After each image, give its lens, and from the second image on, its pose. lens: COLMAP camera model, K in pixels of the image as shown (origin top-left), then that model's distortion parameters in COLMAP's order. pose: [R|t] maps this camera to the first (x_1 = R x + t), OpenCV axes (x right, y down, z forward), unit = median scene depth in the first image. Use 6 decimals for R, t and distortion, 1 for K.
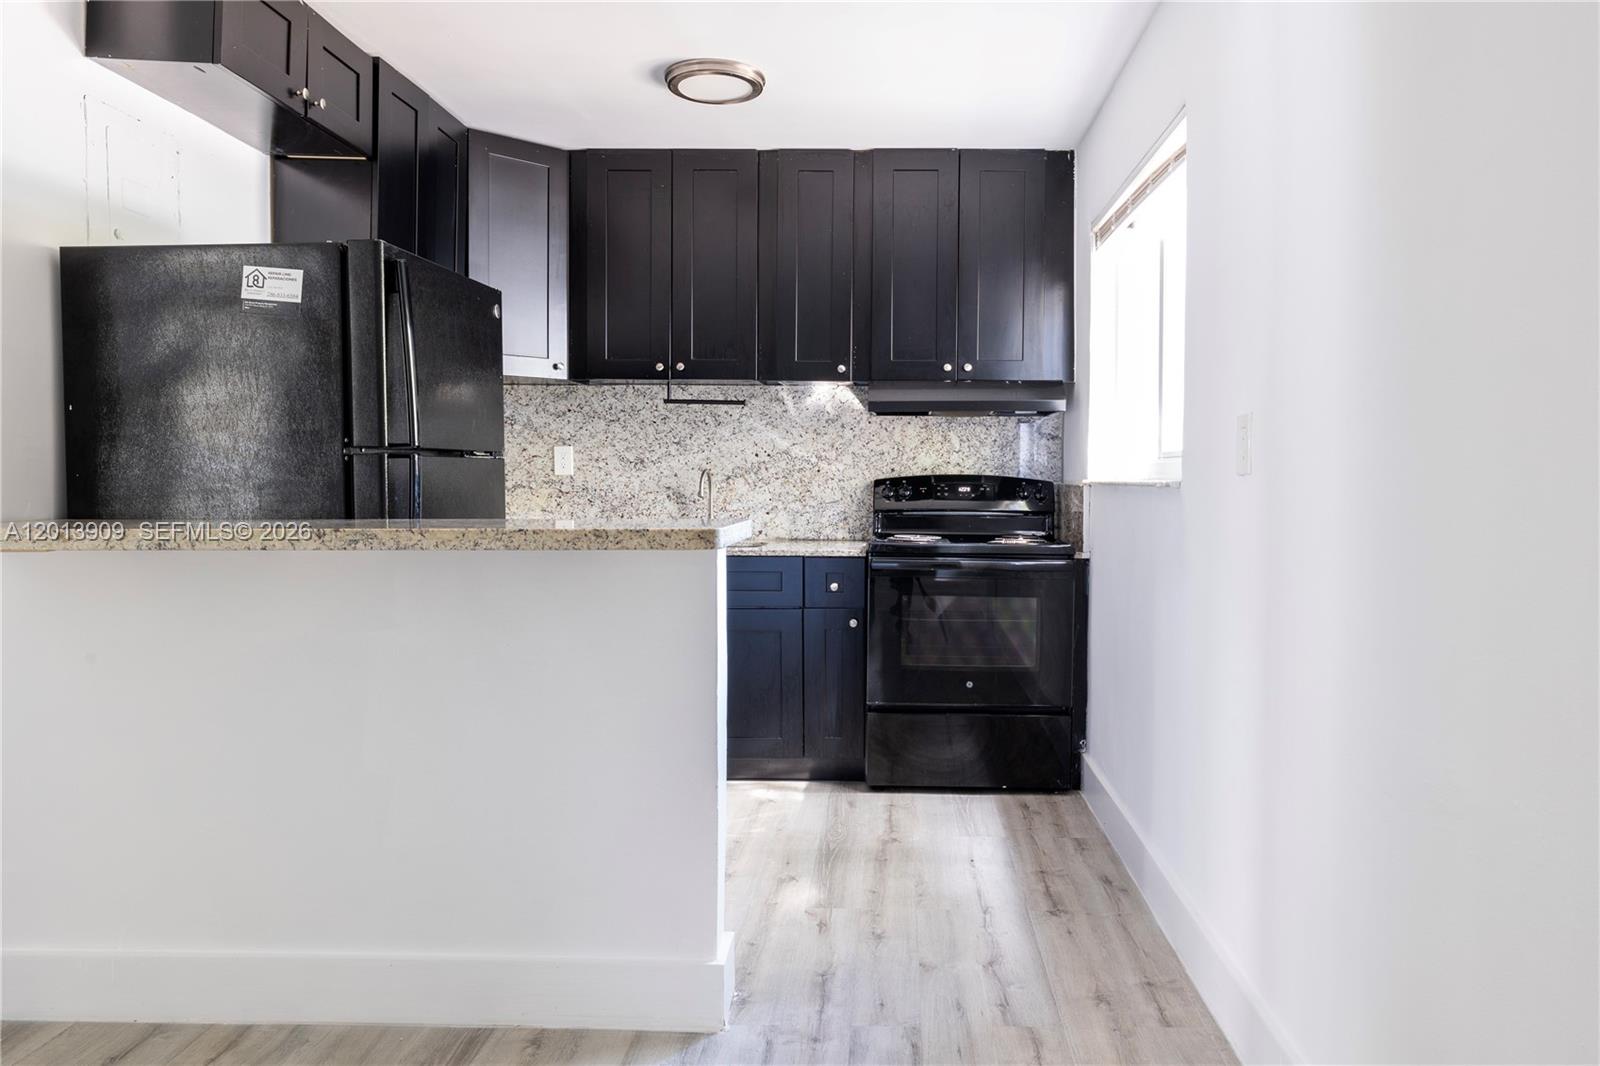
lens RADIAL K [[1110.7, 0, 872.5], [0, 1110.7, 503.6], [0, 0, 1]] dist [-0.009545, 0.005813]
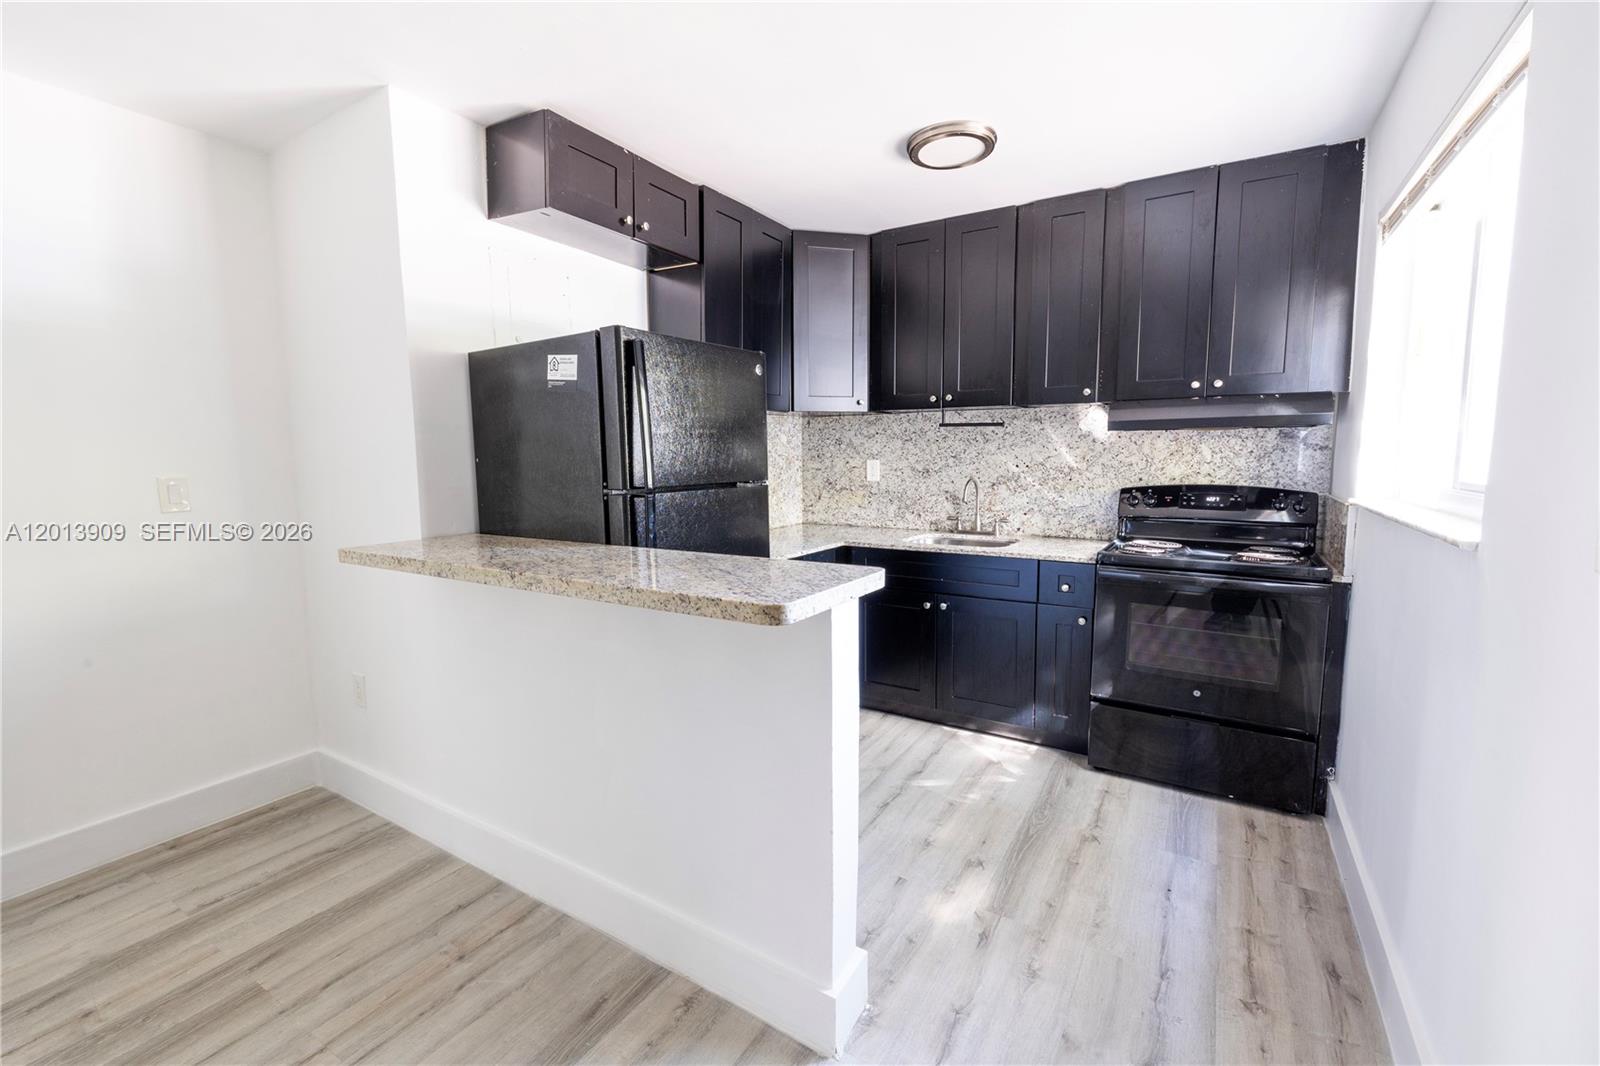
lens RADIAL K [[689.7, 0, 787.3], [0, 689.7, 528.2], [0, 0, 1]] dist [0.000596, -0.000283]
pose [[0.860197, 0.040958, -0.508314, 0.071775], [0.000845, 0.996654, 0.081736, -0.040814], [0.509960, -0.070739, 0.857284, 0.233045]]
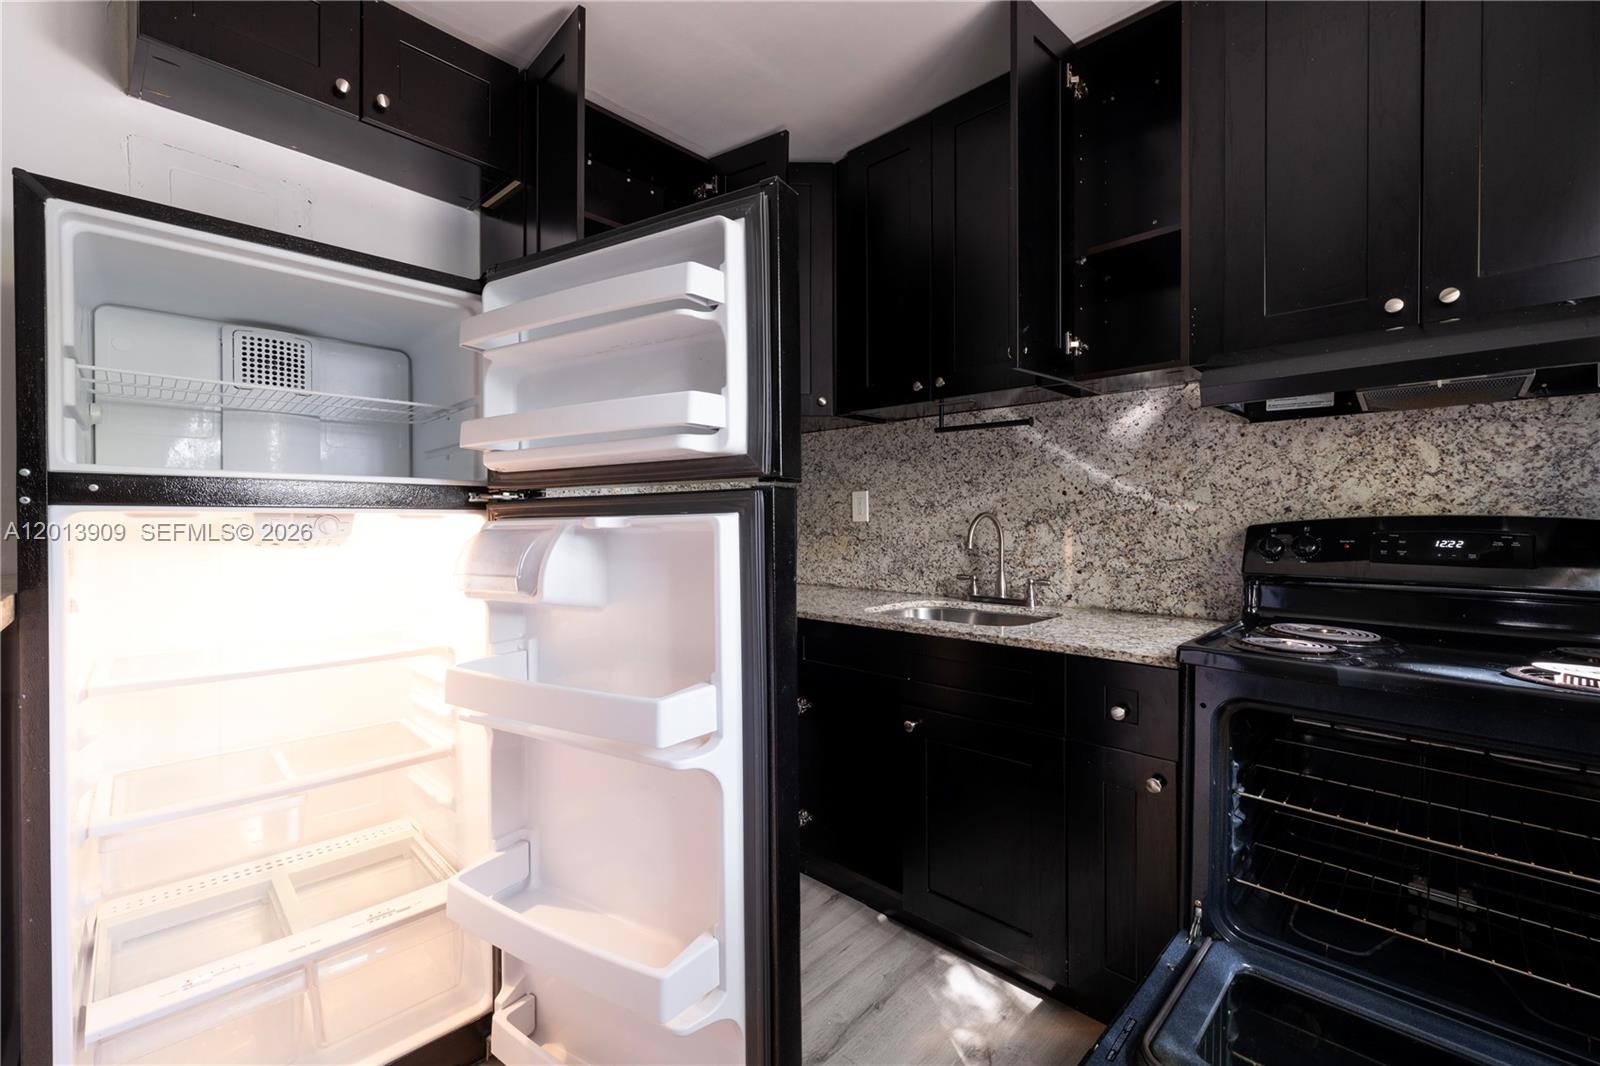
lens RADIAL K [[689.7, 0, 777.8], [0, 689.7, 526.0], [0, 0, 1]] dist [0.000596, -0.000283]
pose [[0.739265, -0.002790, -0.673409, 0.070341], [-0.010156, 0.999831, -0.015292, -0.013497], [0.673339, 0.018144, 0.739112, 0.569197]]
